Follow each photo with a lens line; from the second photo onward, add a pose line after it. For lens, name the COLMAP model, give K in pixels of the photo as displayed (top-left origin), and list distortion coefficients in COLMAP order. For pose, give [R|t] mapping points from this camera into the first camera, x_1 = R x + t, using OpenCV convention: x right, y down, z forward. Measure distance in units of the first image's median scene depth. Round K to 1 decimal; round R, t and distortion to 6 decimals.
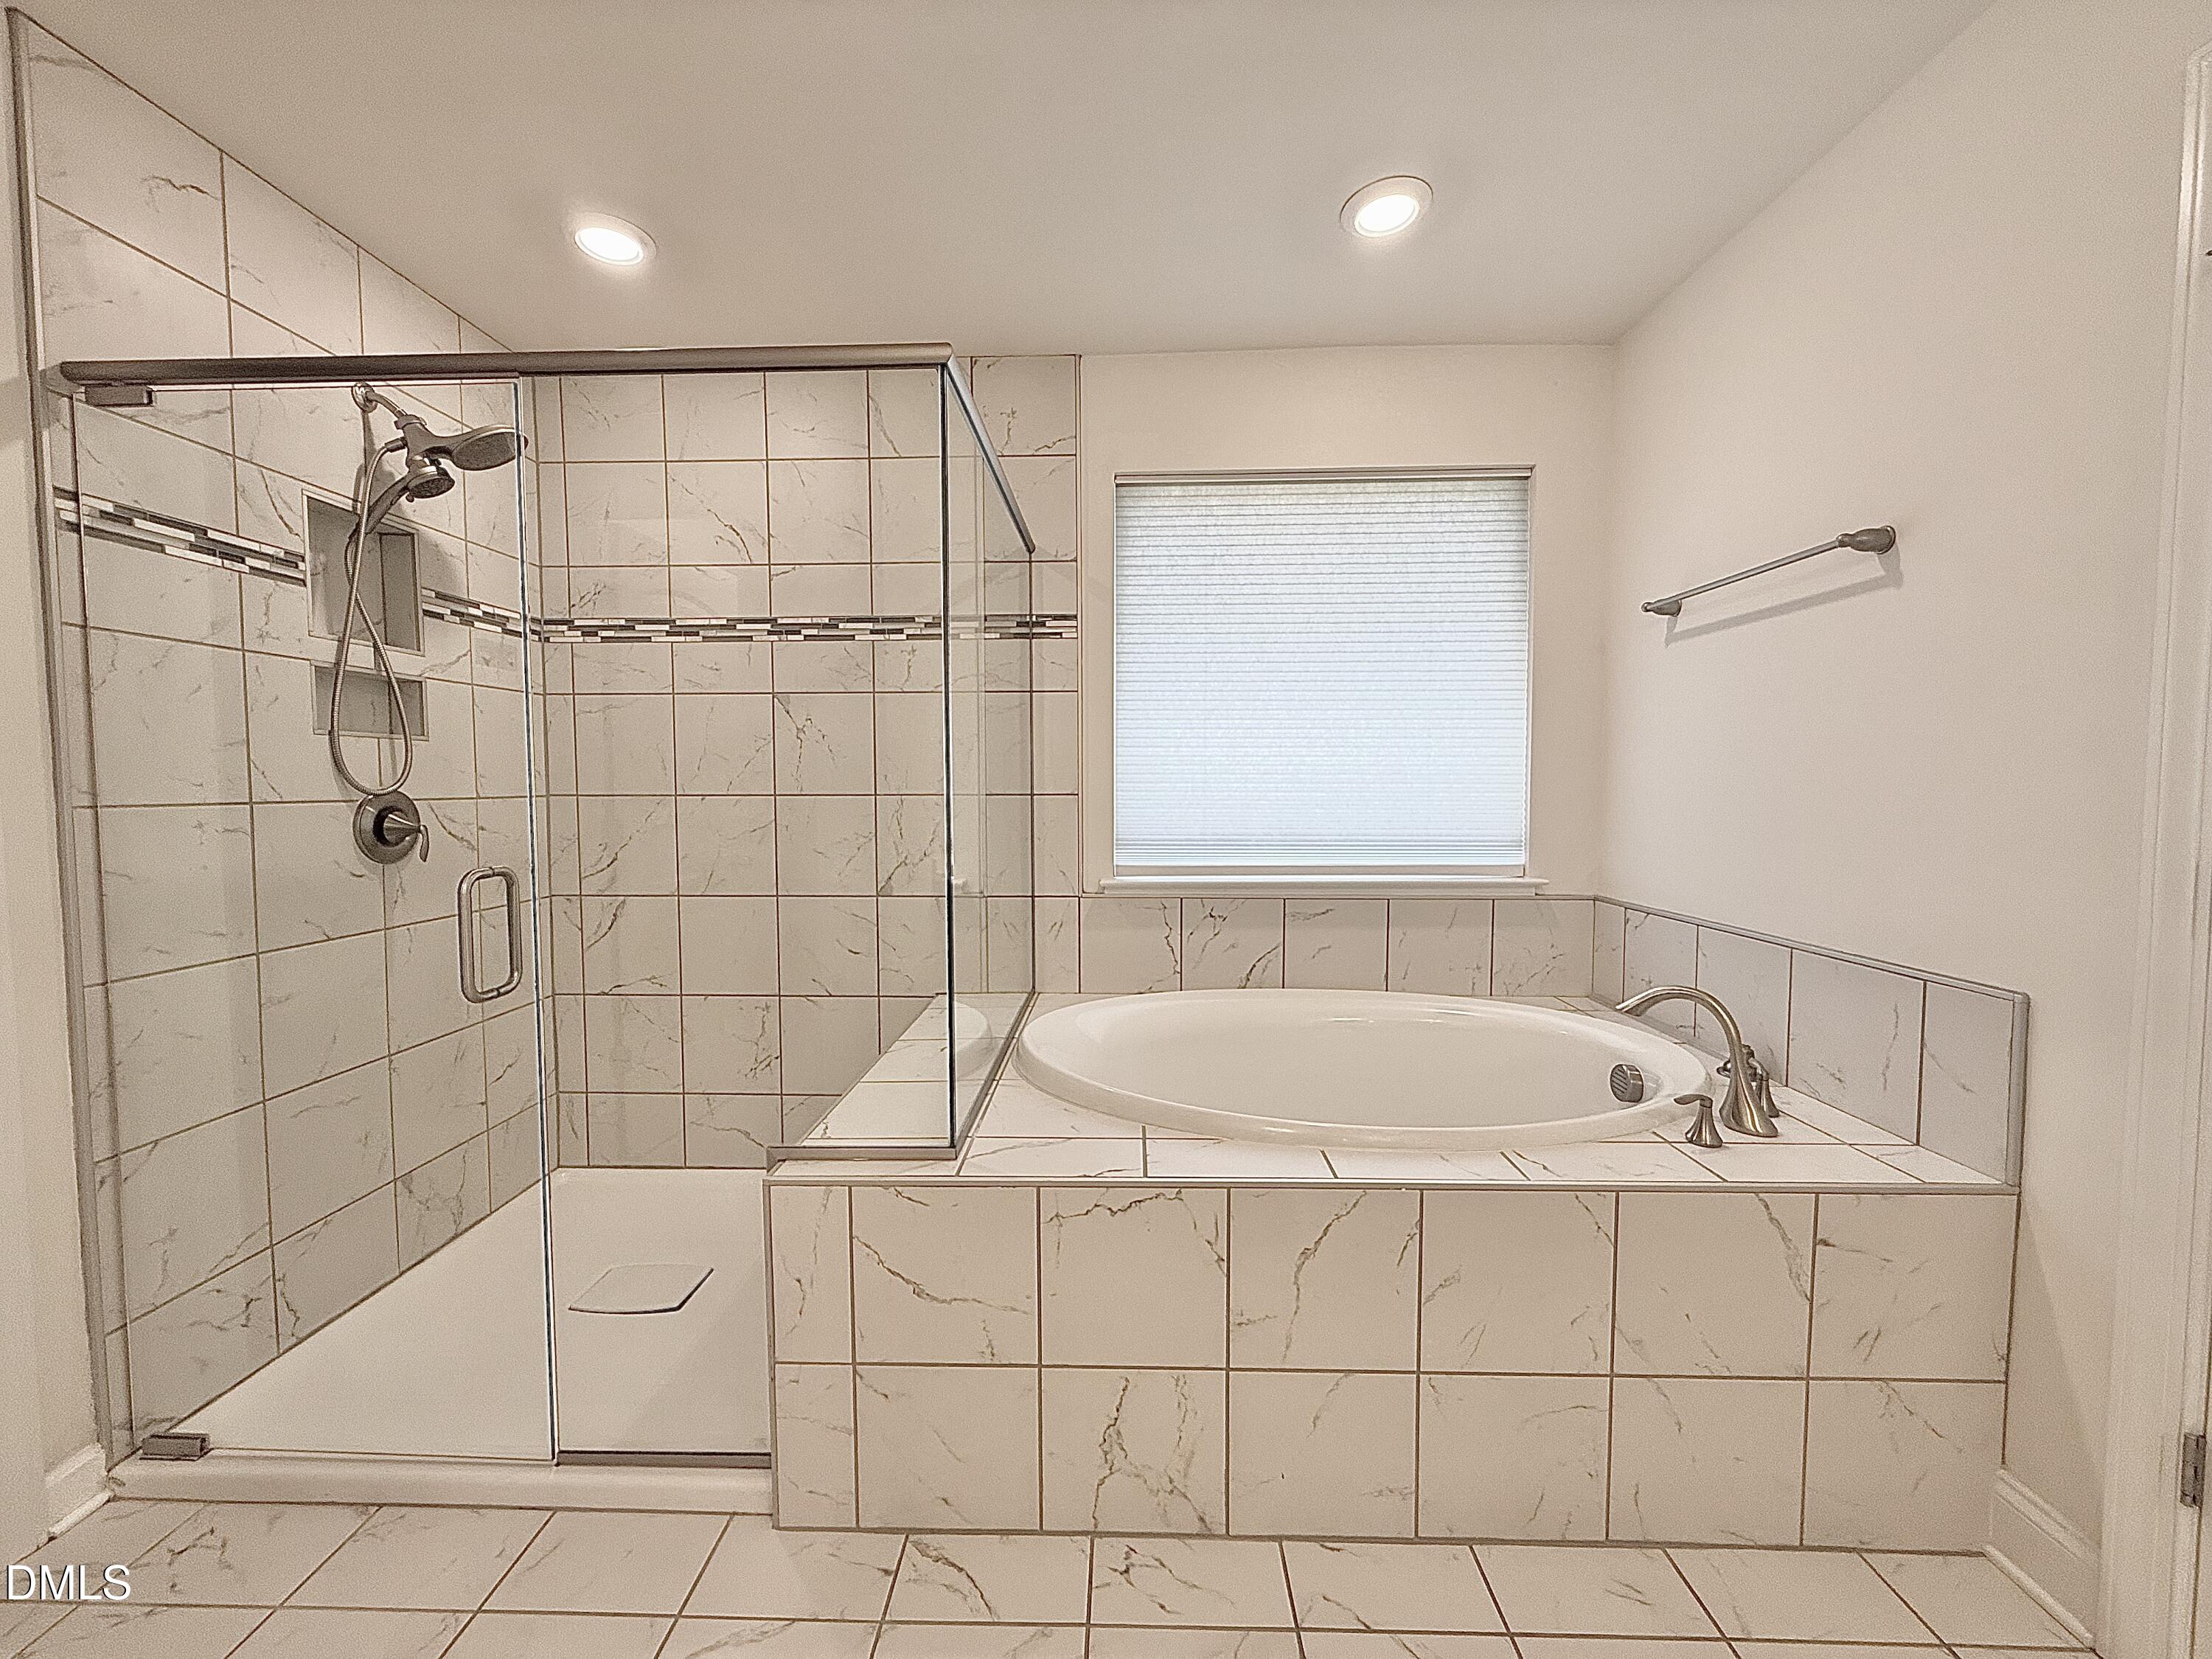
lens RADIAL K [[880.3, 0, 1115.7], [0, 880.3, 824.4], [0, 0, 1]] dist [-0.002196, 0.000165]
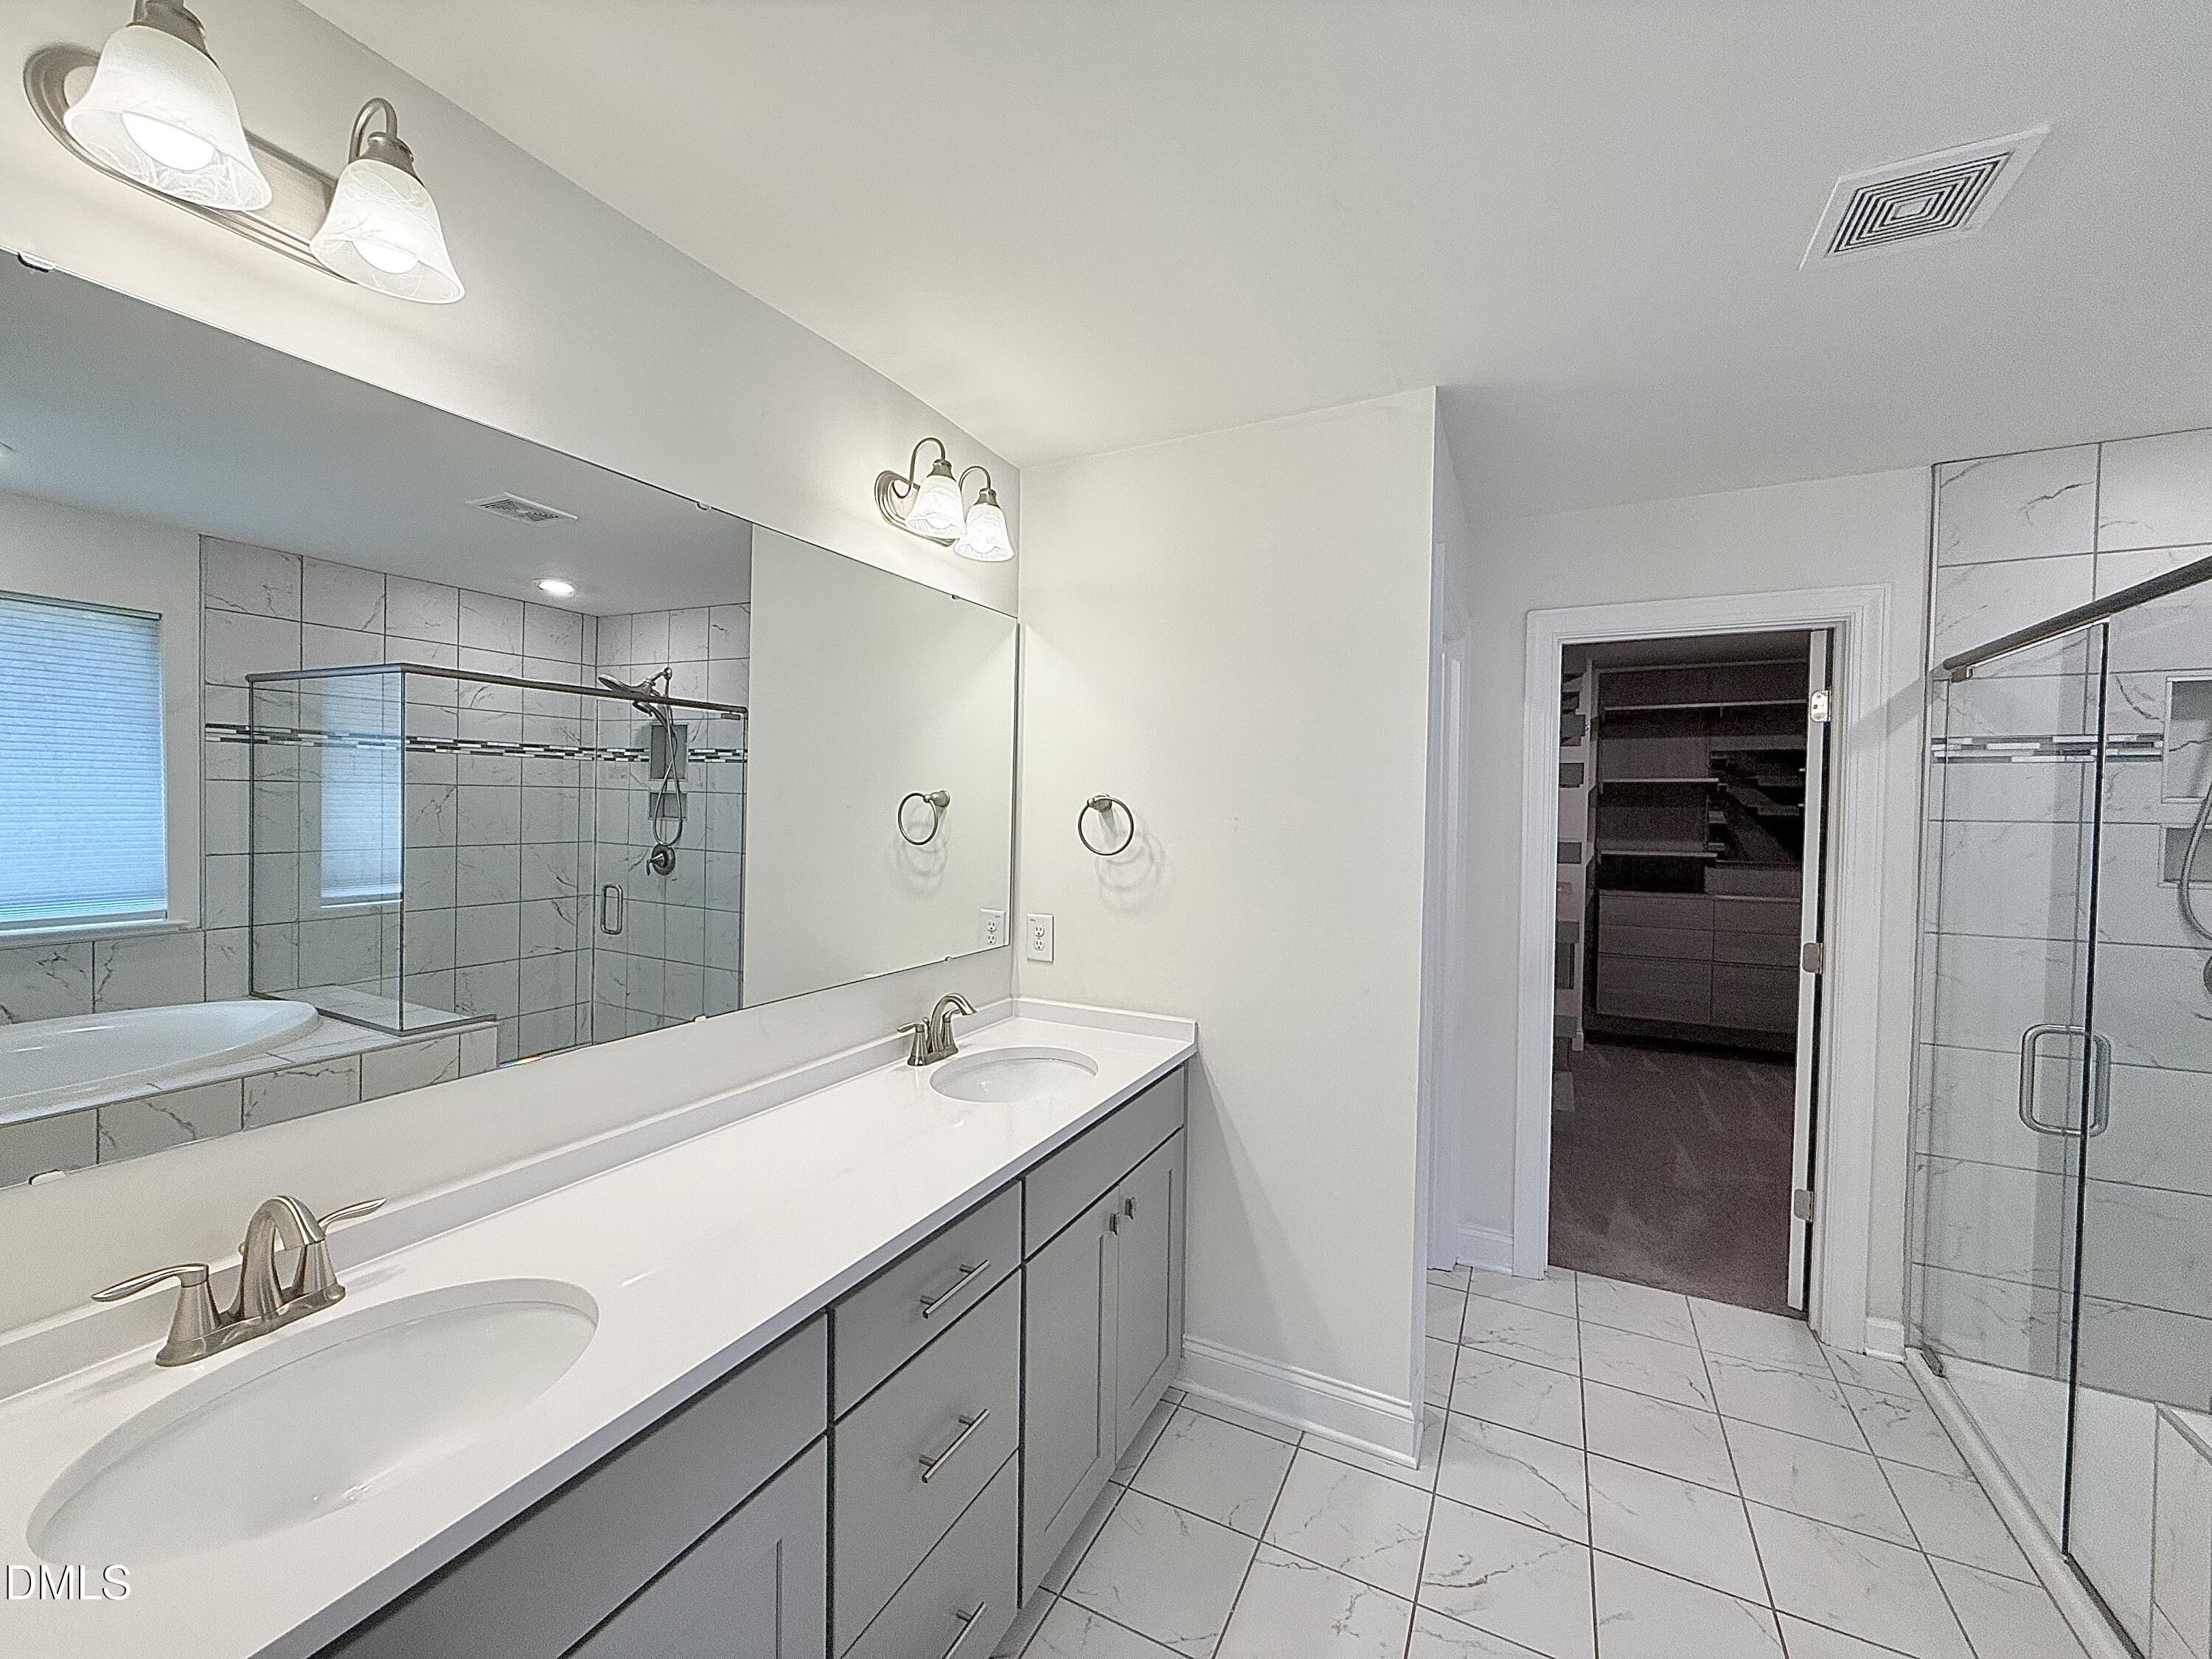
lens RADIAL K [[880.3, 0, 1126.0], [0, 880.3, 816.3], [0, 0, 1]] dist [-0.002196, 0.000165]
pose [[-0.408135, 0.003855, -0.912914, 0.888112], [-0.061366, 0.997613, 0.031647, -0.190052], [0.910857, 0.068938, -0.406924, 0.289735]]
